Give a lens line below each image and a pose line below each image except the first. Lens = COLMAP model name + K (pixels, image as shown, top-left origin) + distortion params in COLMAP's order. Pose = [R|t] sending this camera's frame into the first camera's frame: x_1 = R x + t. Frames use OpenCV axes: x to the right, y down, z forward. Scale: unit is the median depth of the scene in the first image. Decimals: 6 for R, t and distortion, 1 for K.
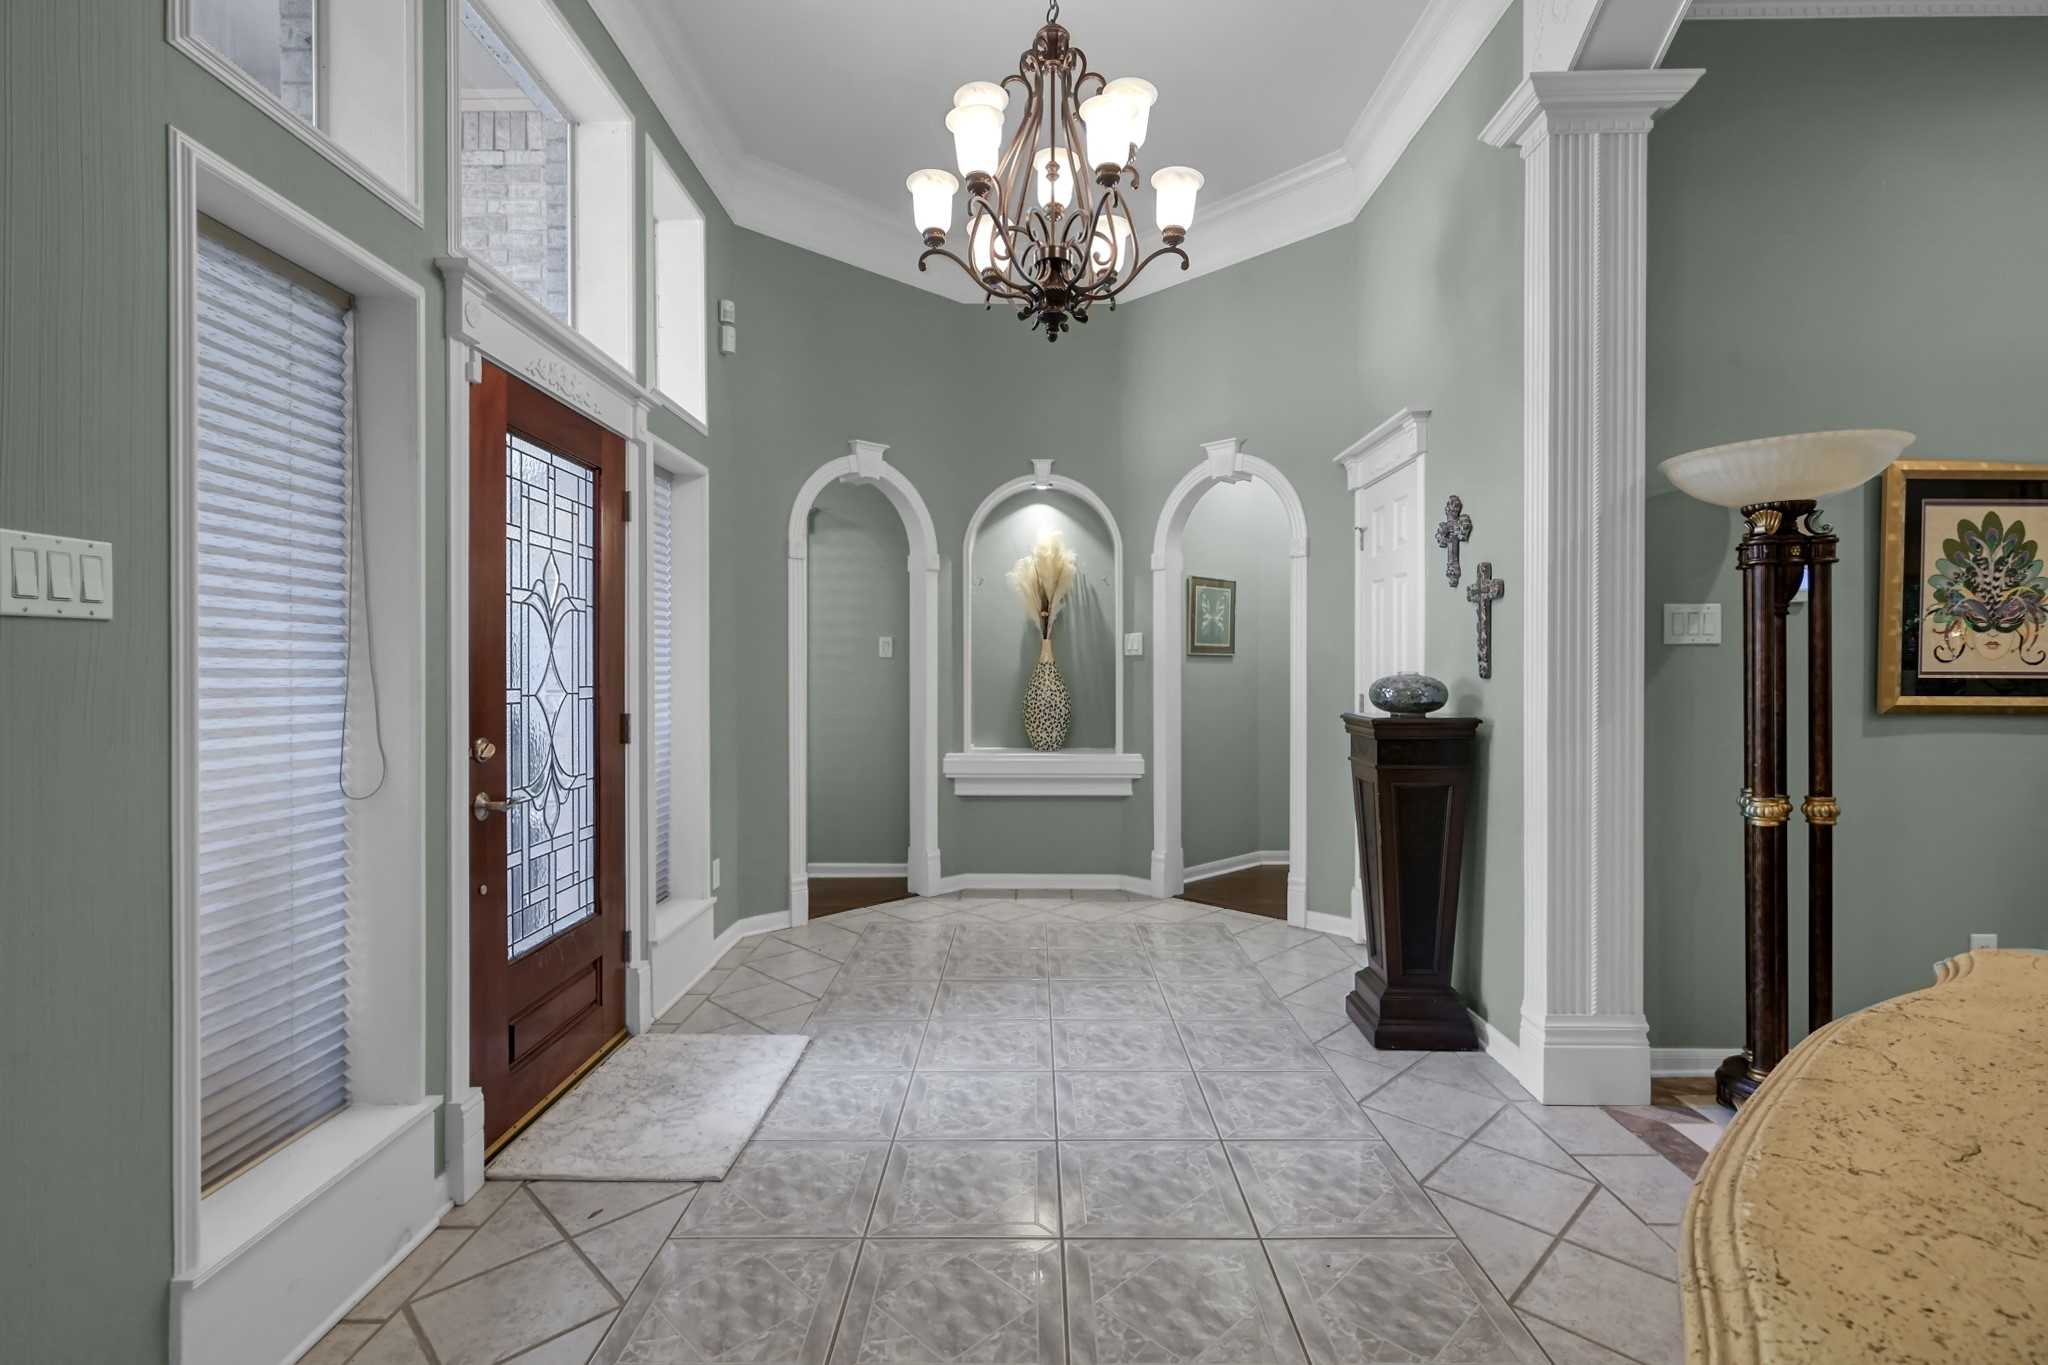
lens RADIAL K [[948.7, 0, 1024.0], [0, 948.7, 682.5], [0, 0, 1]] dist [0.000193, -0.000007]
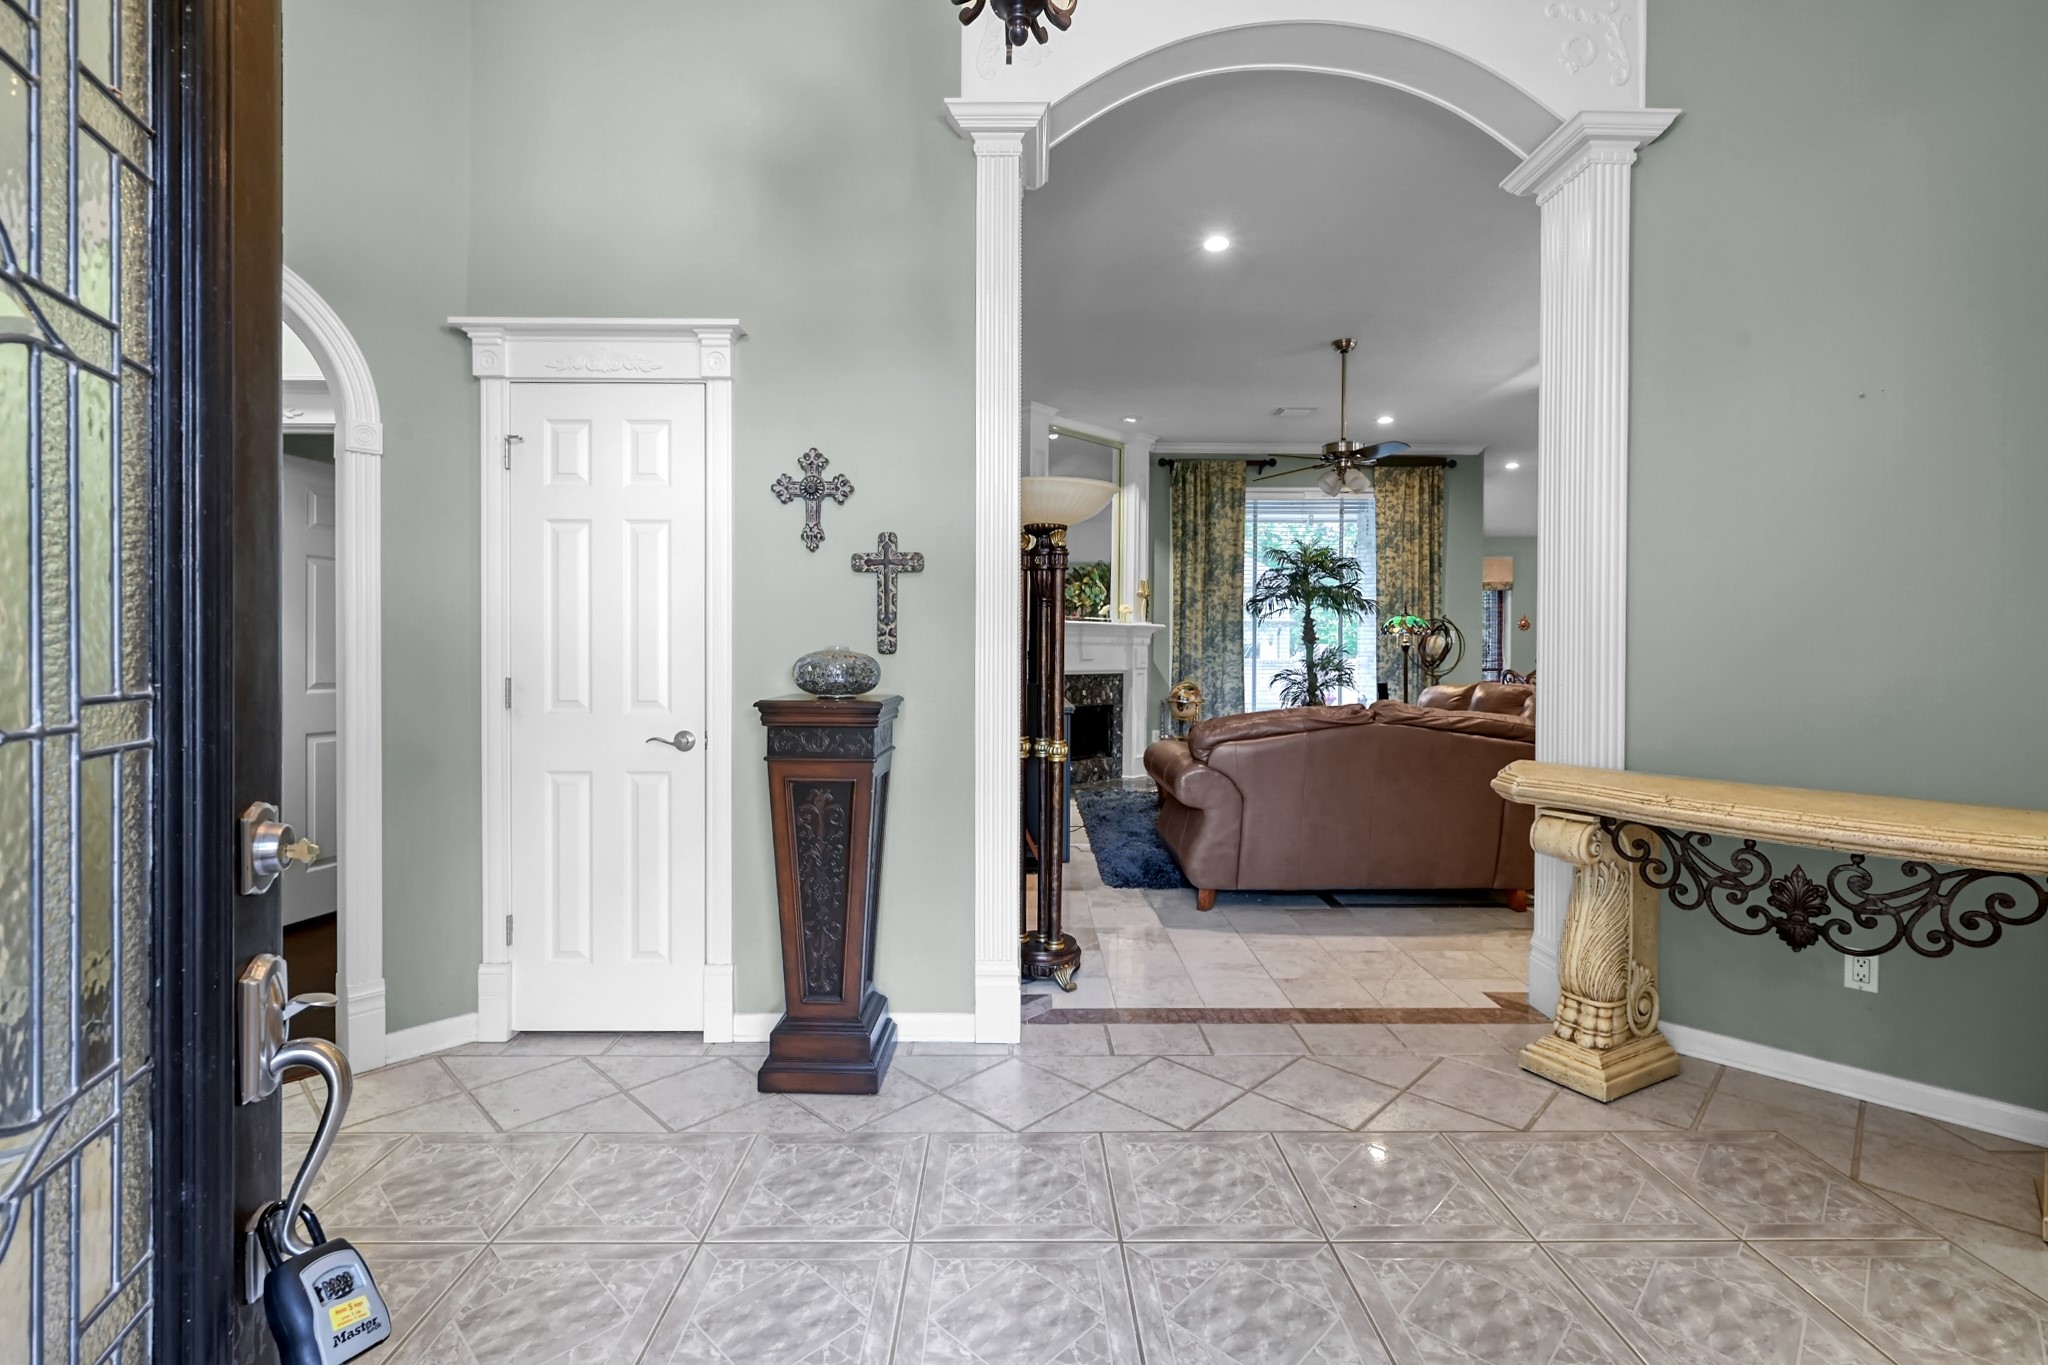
lens RADIAL K [[921.5, 0, 1027.3], [0, 921.5, 653.5], [0, 0, 1]] dist [-0.000128, 0.000086]
pose [[-0.024115, -0.001941, 0.999707, -0.450902], [0.003850, 0.999991, 0.002034, -0.005545], [-0.999702, 0.003898, -0.024107, 0.893630]]
